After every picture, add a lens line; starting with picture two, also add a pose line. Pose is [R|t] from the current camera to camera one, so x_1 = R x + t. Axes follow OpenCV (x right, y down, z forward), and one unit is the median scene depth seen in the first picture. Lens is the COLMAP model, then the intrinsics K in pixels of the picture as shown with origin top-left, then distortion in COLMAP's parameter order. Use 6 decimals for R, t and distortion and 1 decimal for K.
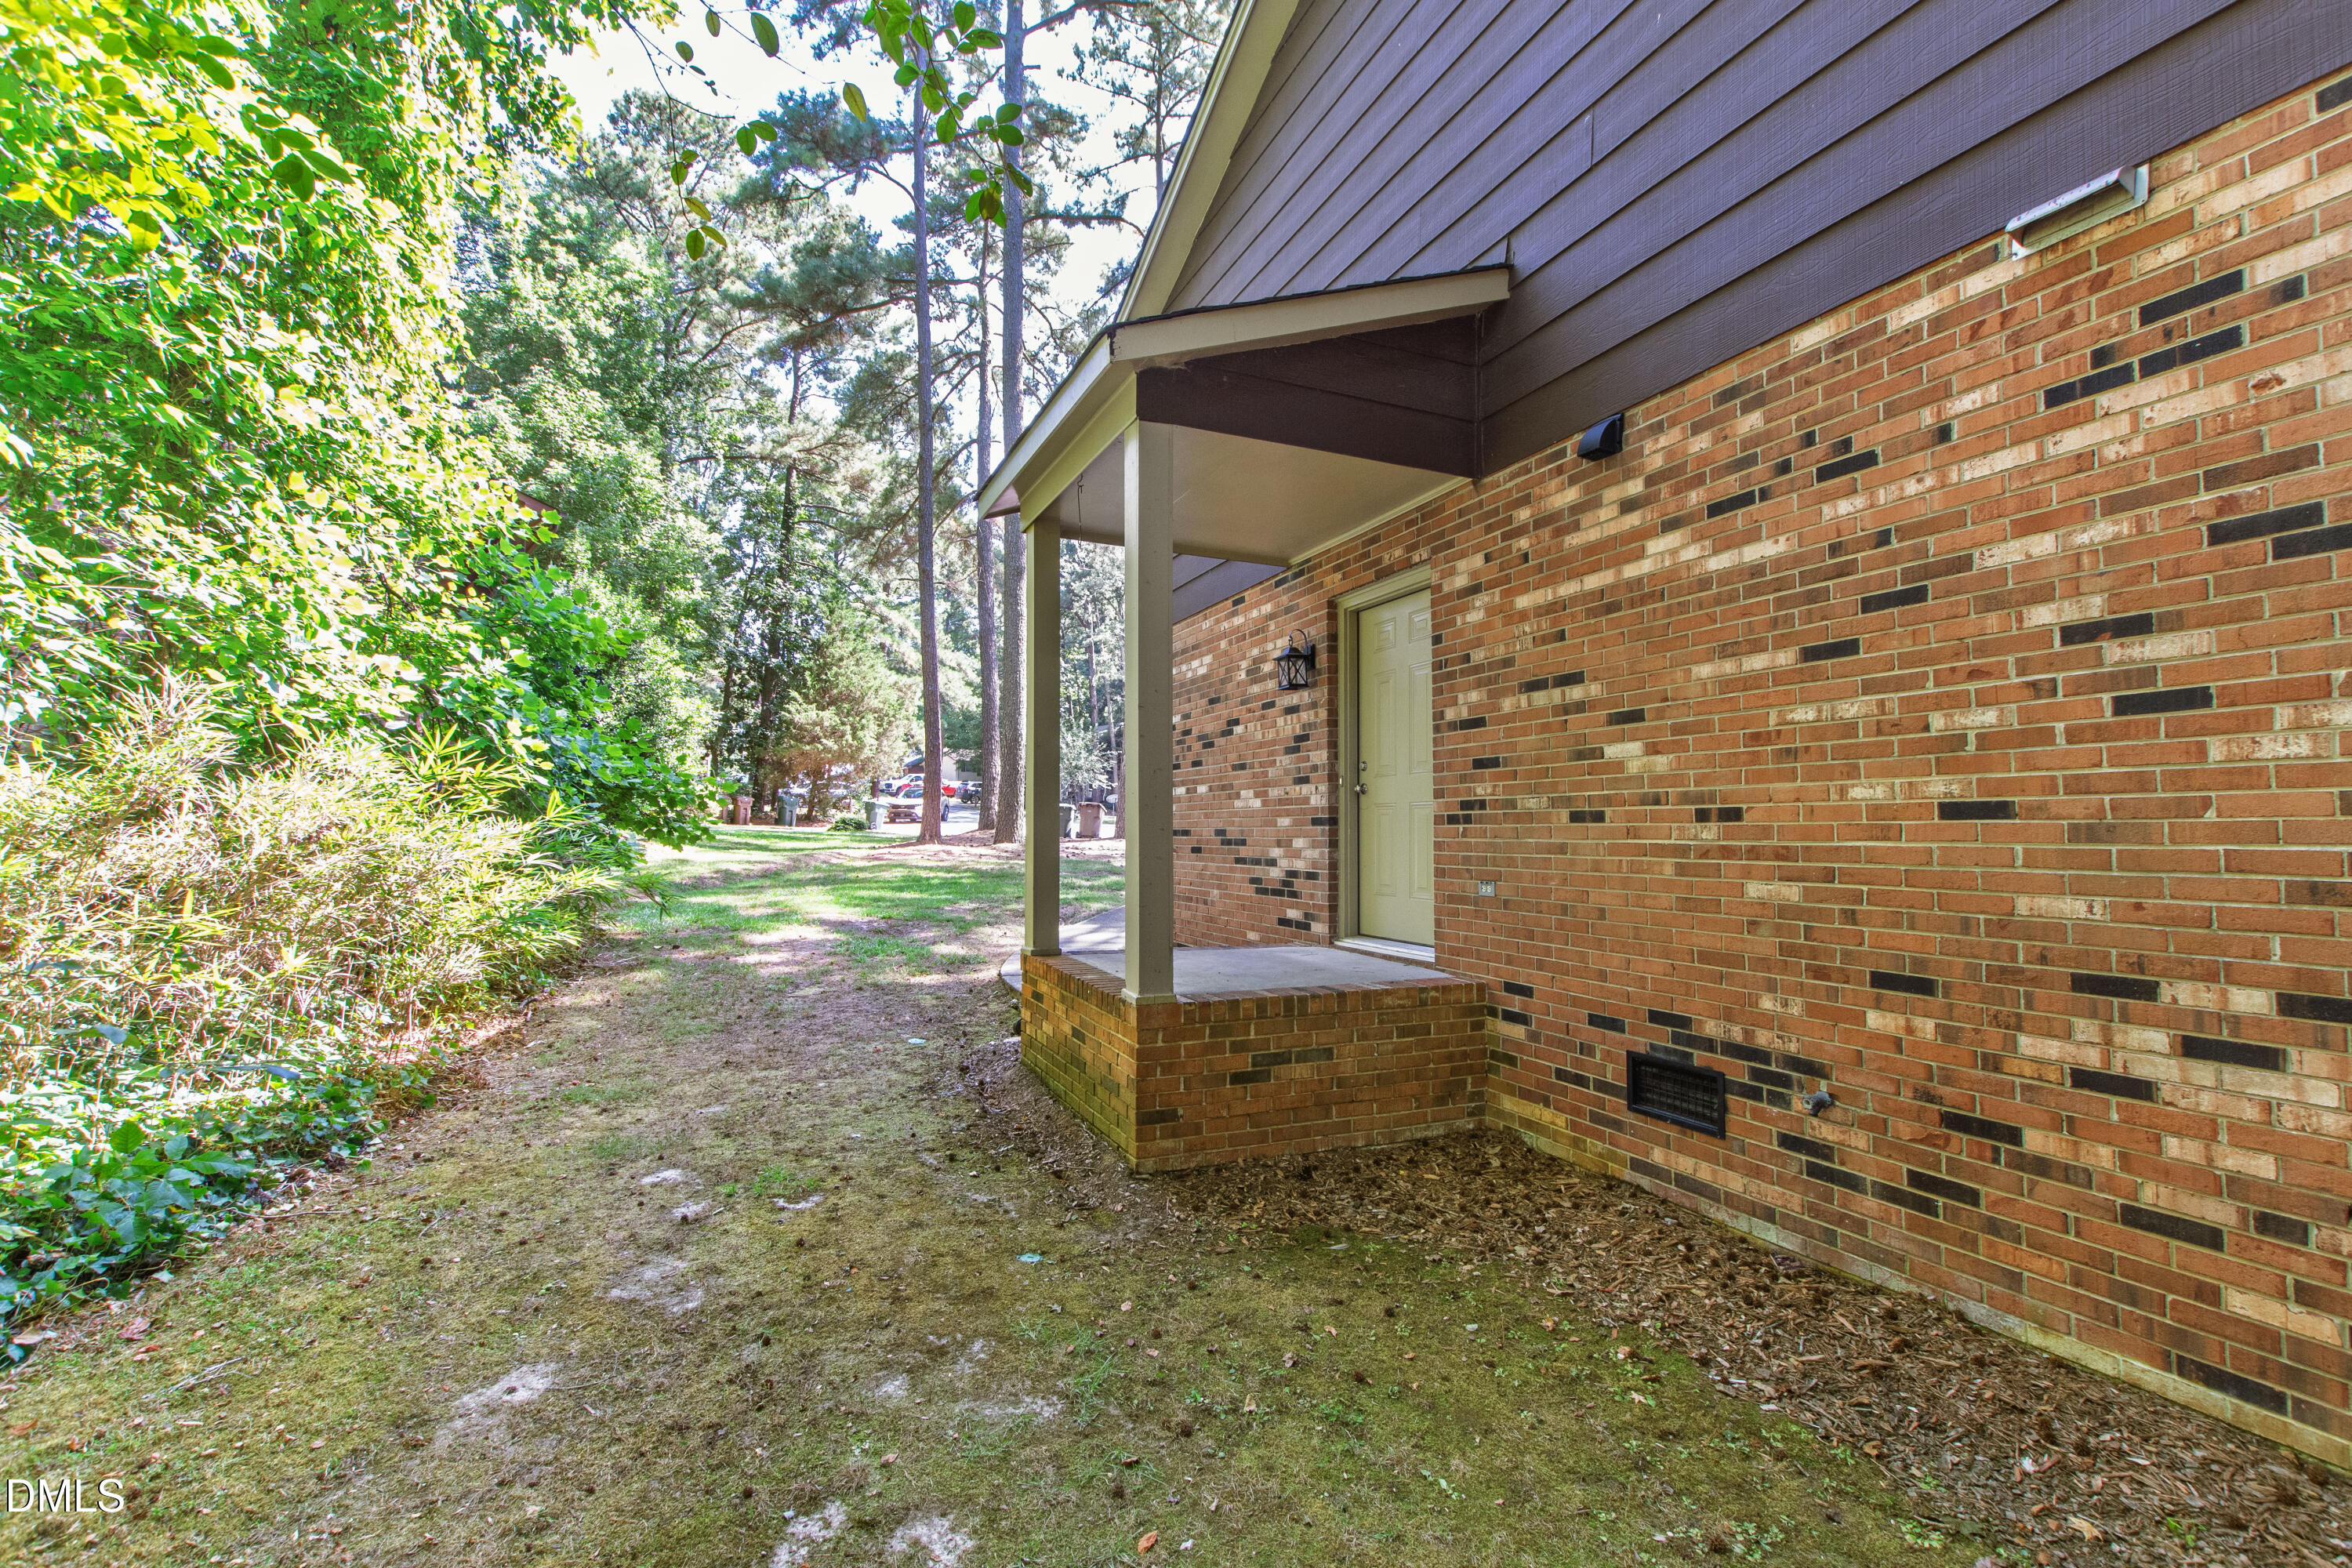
lens RADIAL K [[1028.6, 0, 1140.2], [0, 1028.6, 787.9], [0, 0, 1]] dist [0.008134, -0.001643]
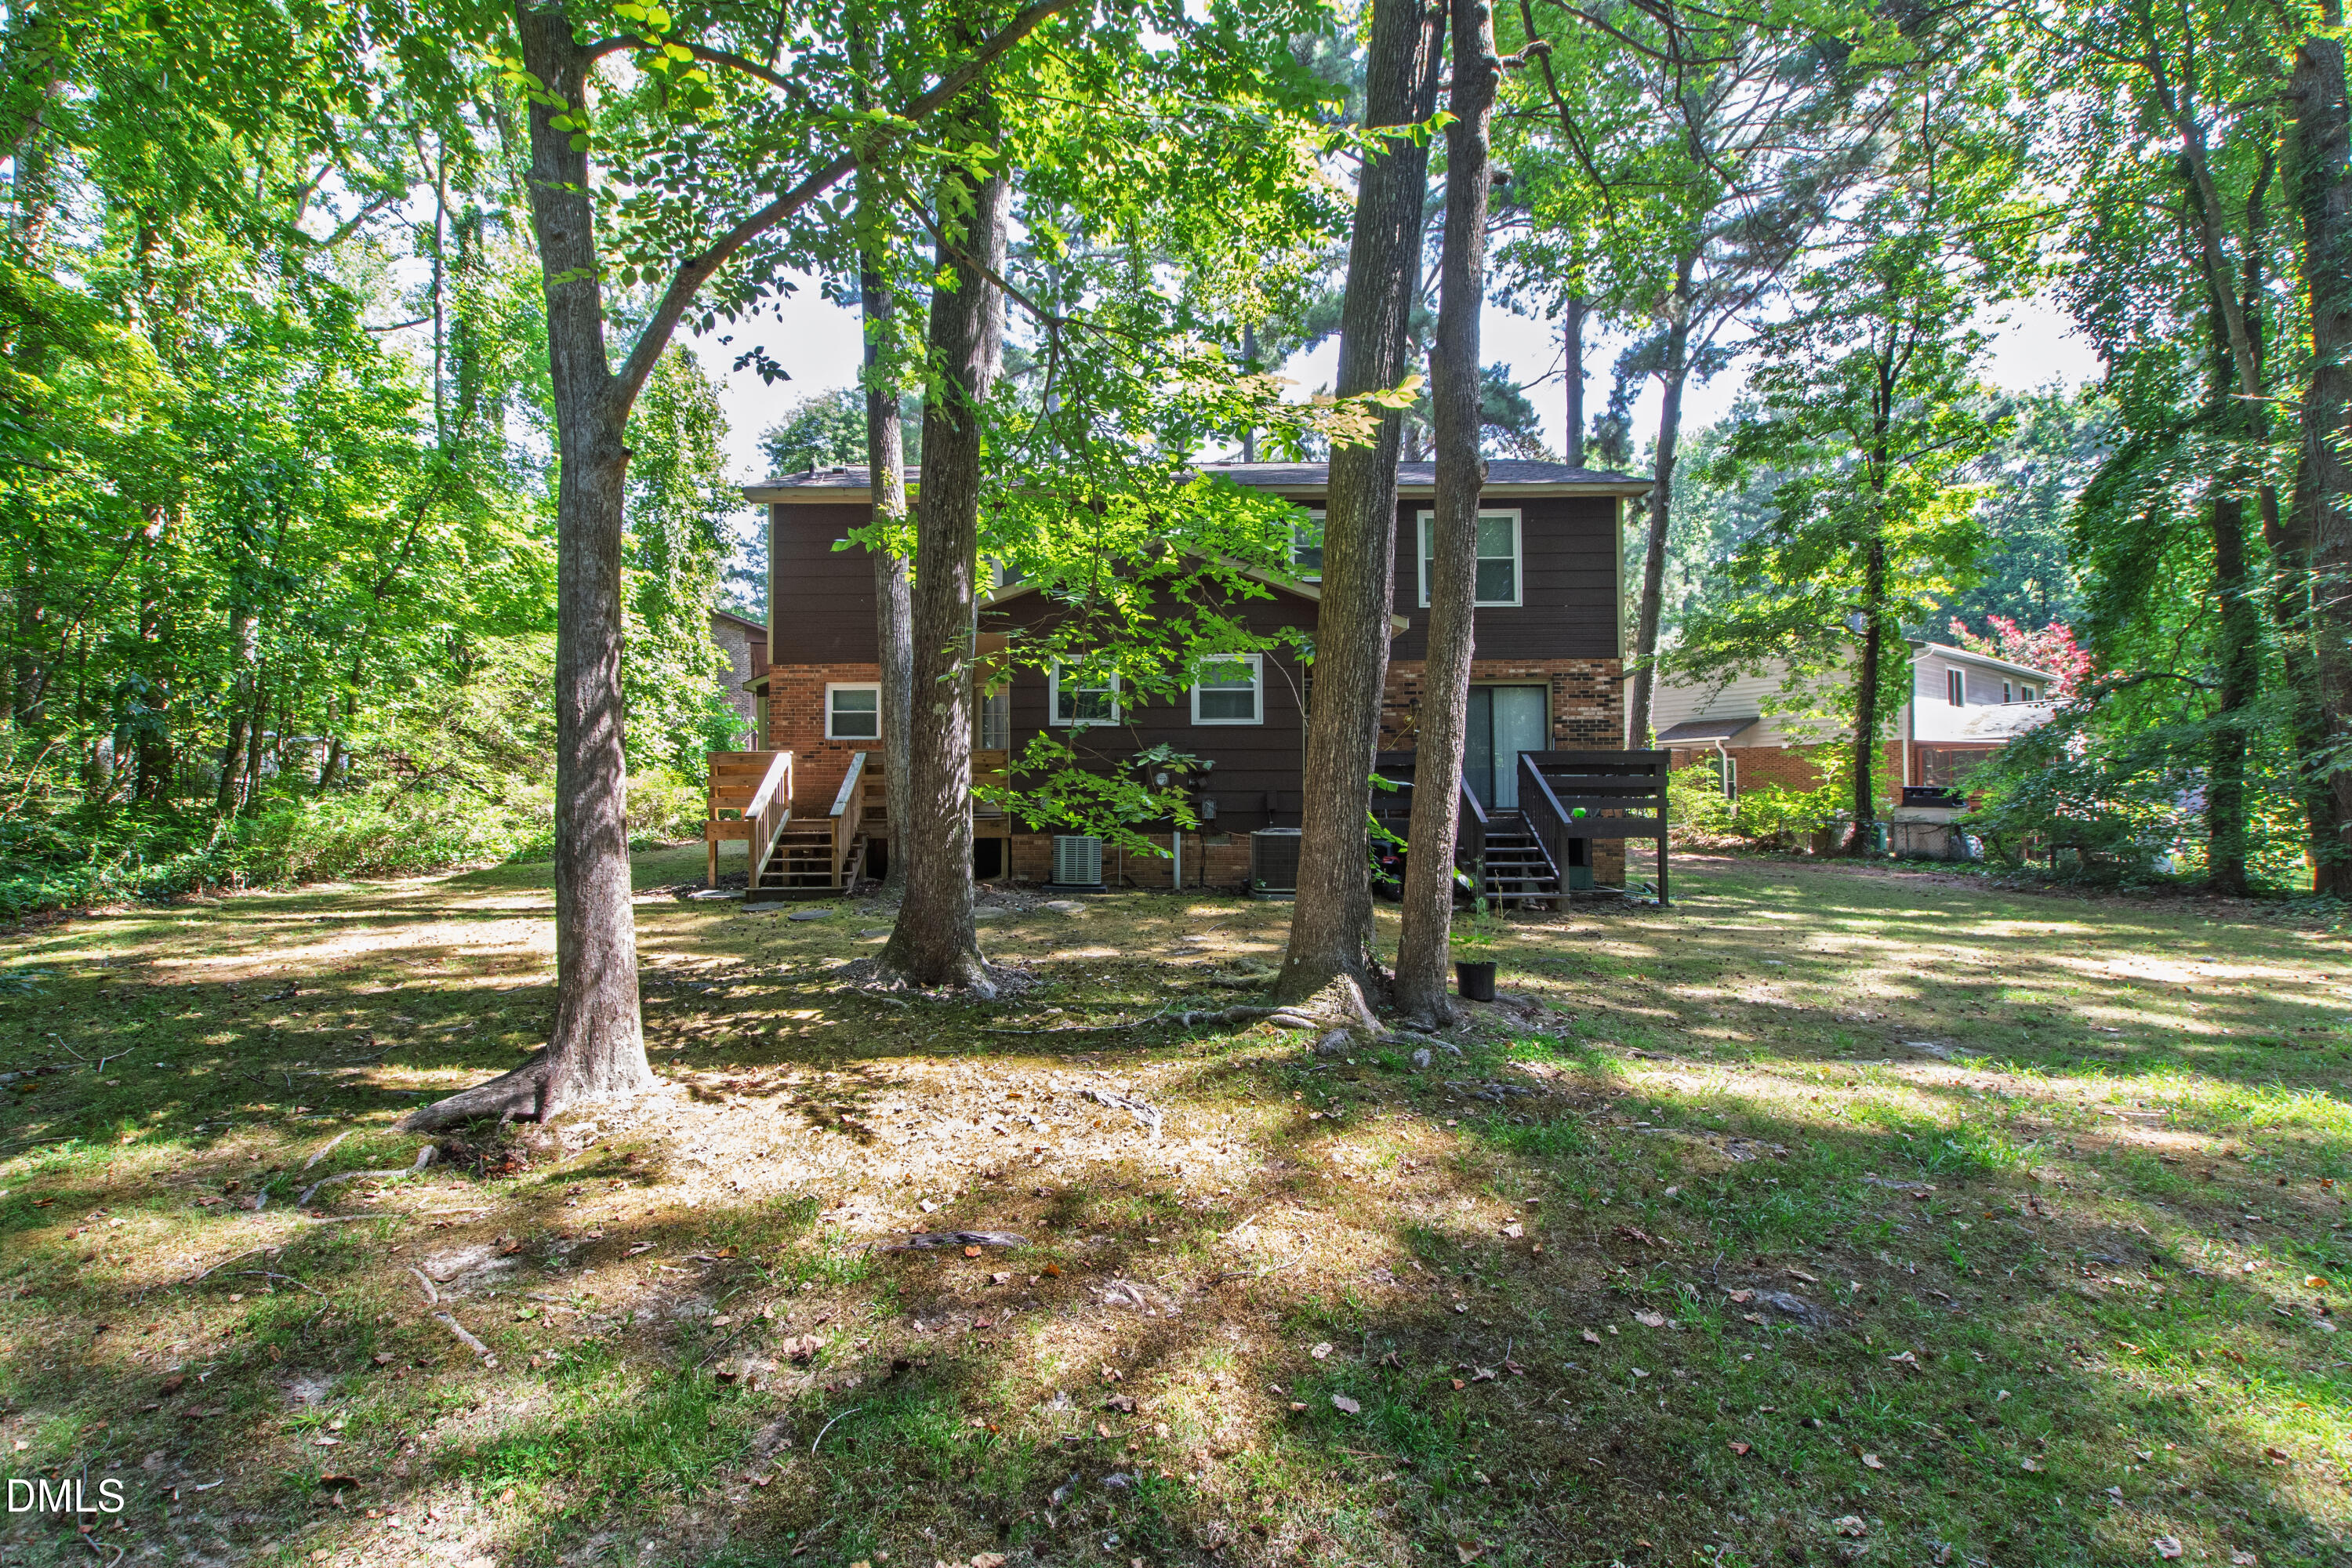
lens RADIAL K [[1028.6, 0, 1137.1], [0, 1028.6, 822.5], [0, 0, 1]] dist [0.008134, -0.001643]
pose [[0.921235, -0.000551, -0.389006, 2.877902], [0.018621, 0.998915, 0.042684, 0.039307], [0.388561, -0.046565, 0.920246, -2.247192]]
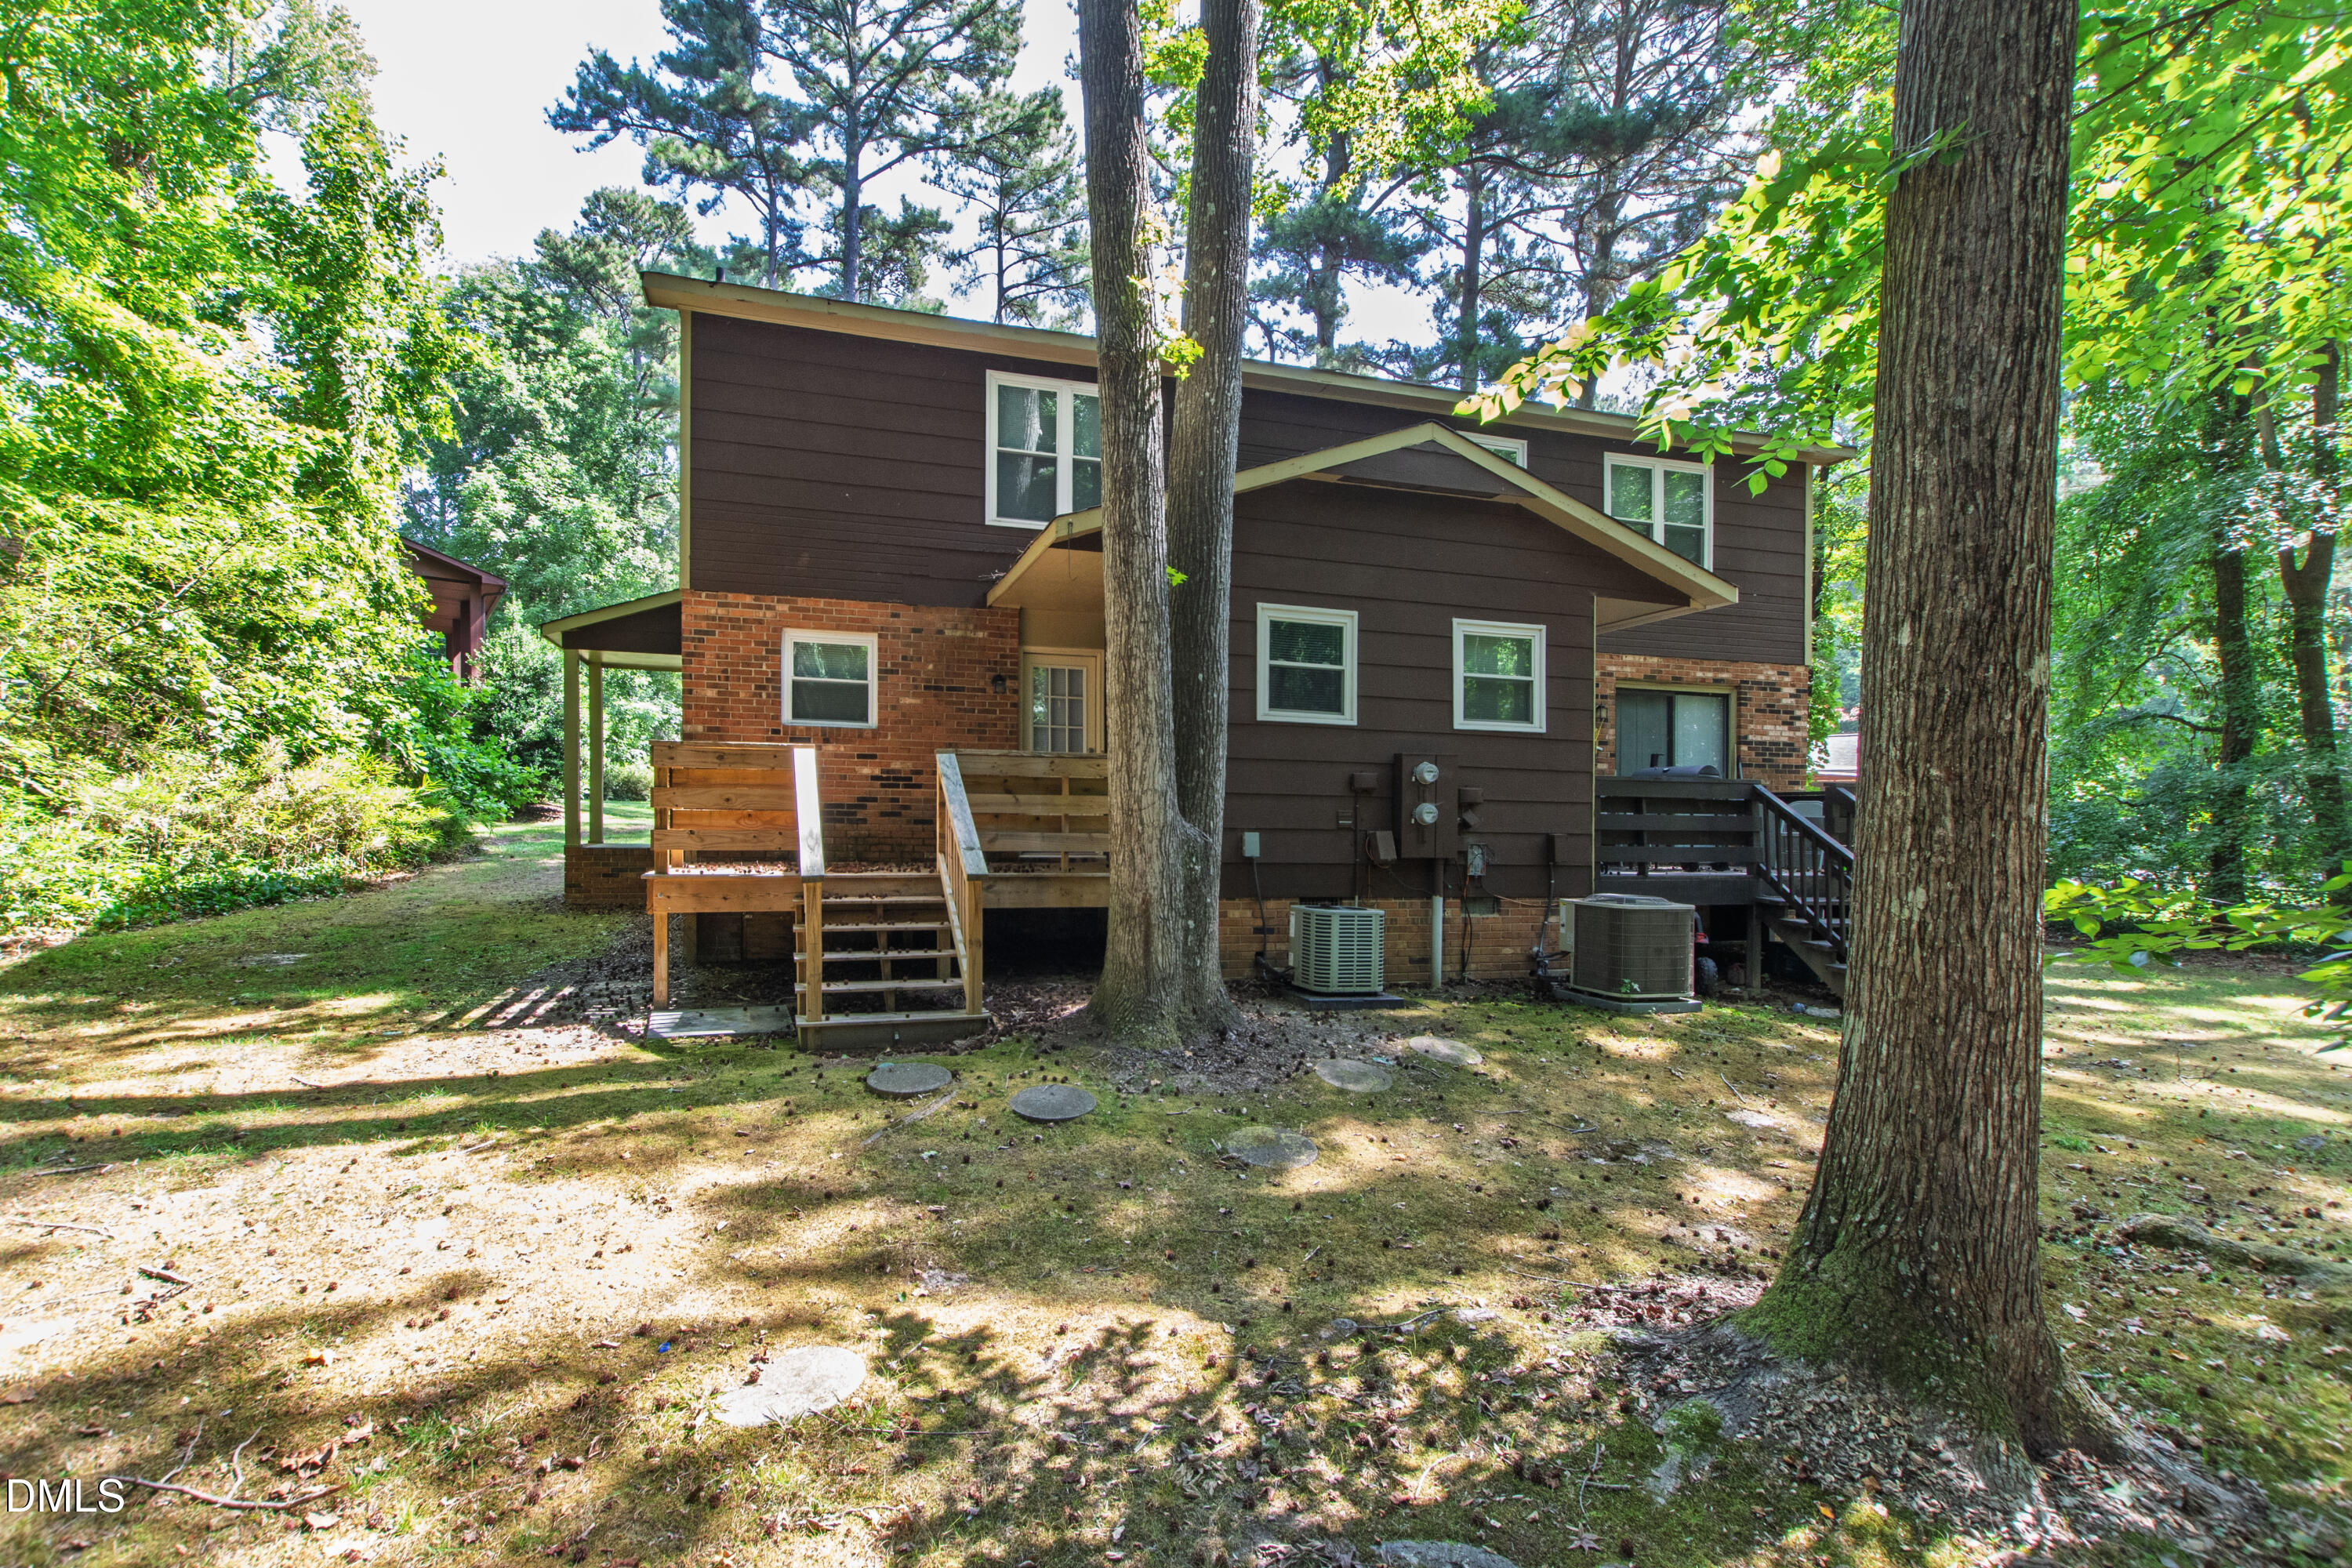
lens RADIAL K [[1028.6, 0, 1034.8], [0, 1028.6, 828.7], [0, 0, 1]] dist [0.008134, -0.001643]
pose [[0.993473, 0.017789, -0.112668, 1.339187], [-0.011906, 0.998541, 0.052676, -0.017919], [0.113440, -0.050991, 0.992235, -1.447074]]
